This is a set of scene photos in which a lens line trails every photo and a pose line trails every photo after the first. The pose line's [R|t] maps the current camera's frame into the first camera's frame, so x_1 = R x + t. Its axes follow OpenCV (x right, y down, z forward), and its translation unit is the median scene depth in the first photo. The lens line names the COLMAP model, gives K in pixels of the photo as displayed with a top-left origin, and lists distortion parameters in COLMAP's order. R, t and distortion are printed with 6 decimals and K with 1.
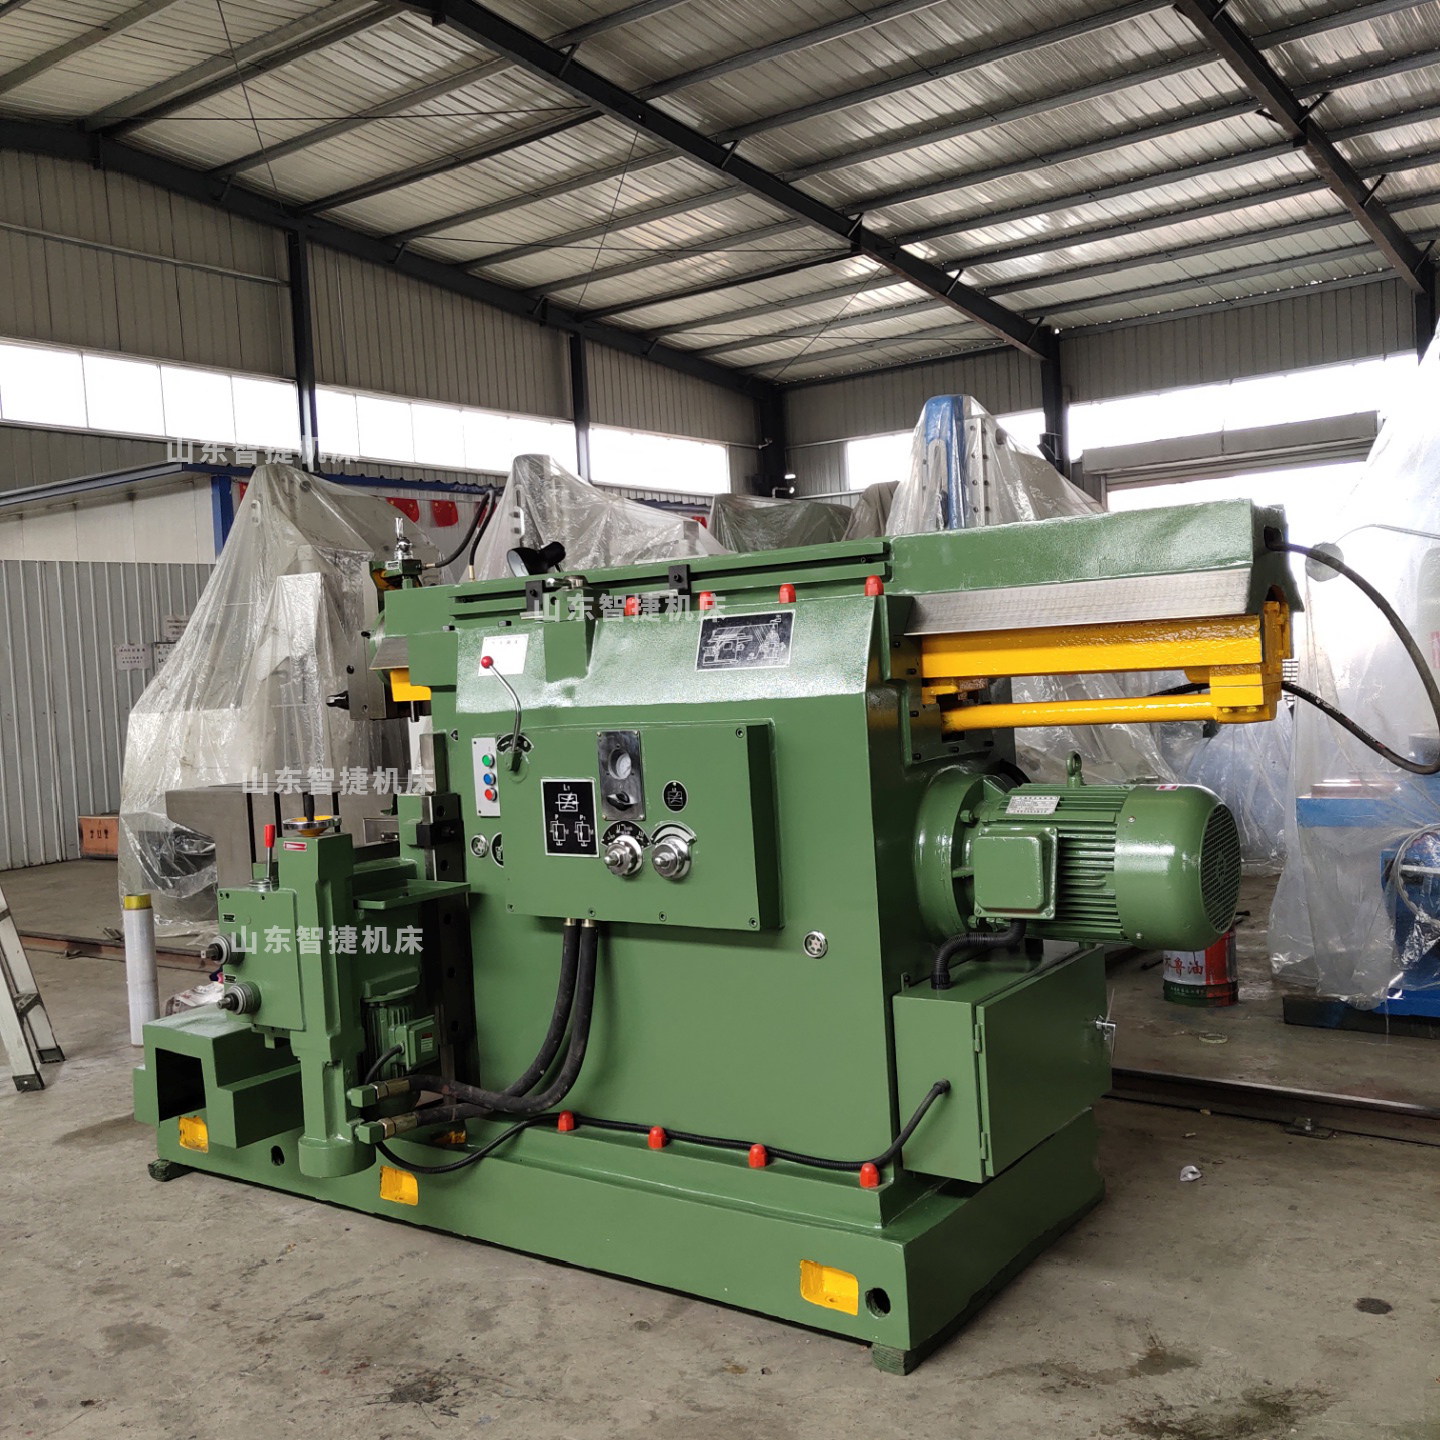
lens RADIAL K [[1470.1, 0, 731.7], [0, 1470.1, 722.2], [0, 0, 1]] dist [0.035618, -0.004231]
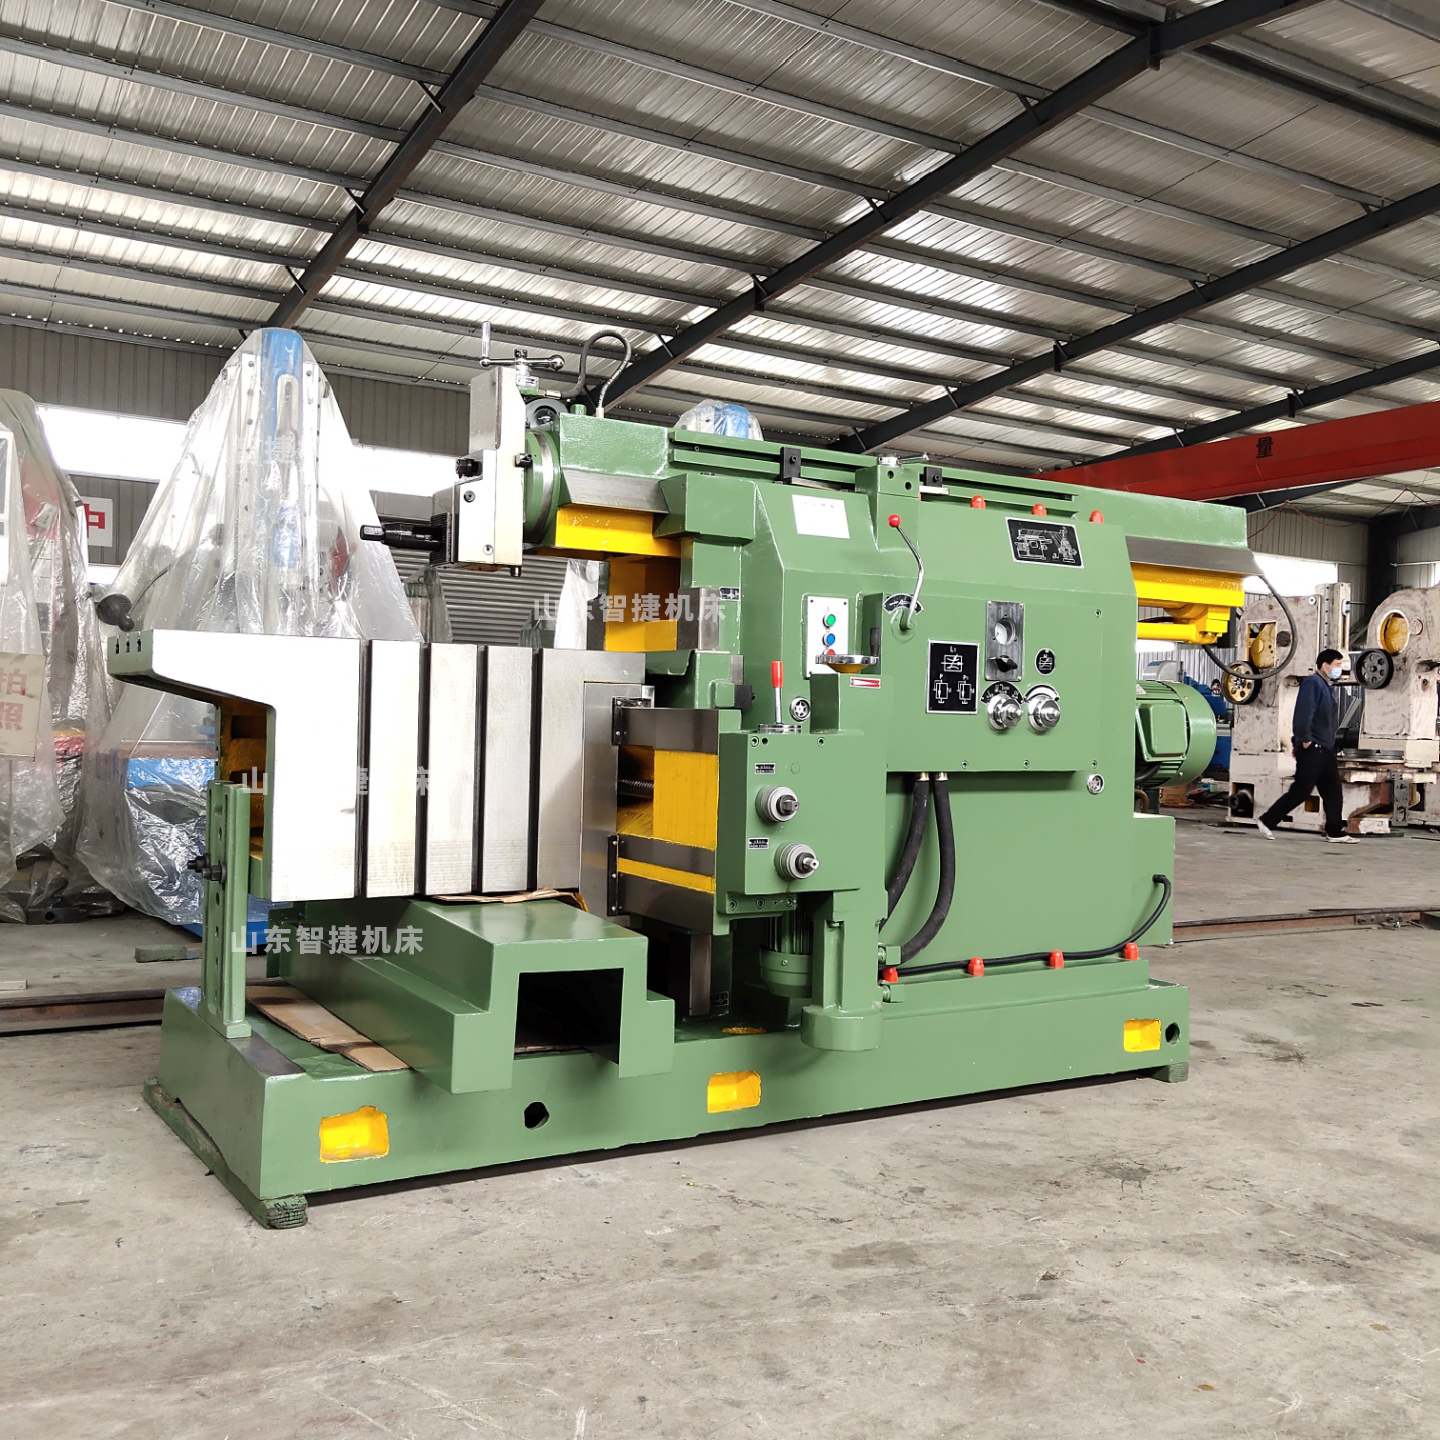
lens RADIAL K [[1470.1, 0, 731.7], [0, 1470.1, 722.2], [0, 0, 1]] dist [0.035618, -0.004231]
pose [[0.380306, 0.061080, 0.922842, -1.187895], [-0.007617, 0.997990, -0.062915, 0.169838], [-0.924830, 0.016898, 0.380006, 0.752116]]
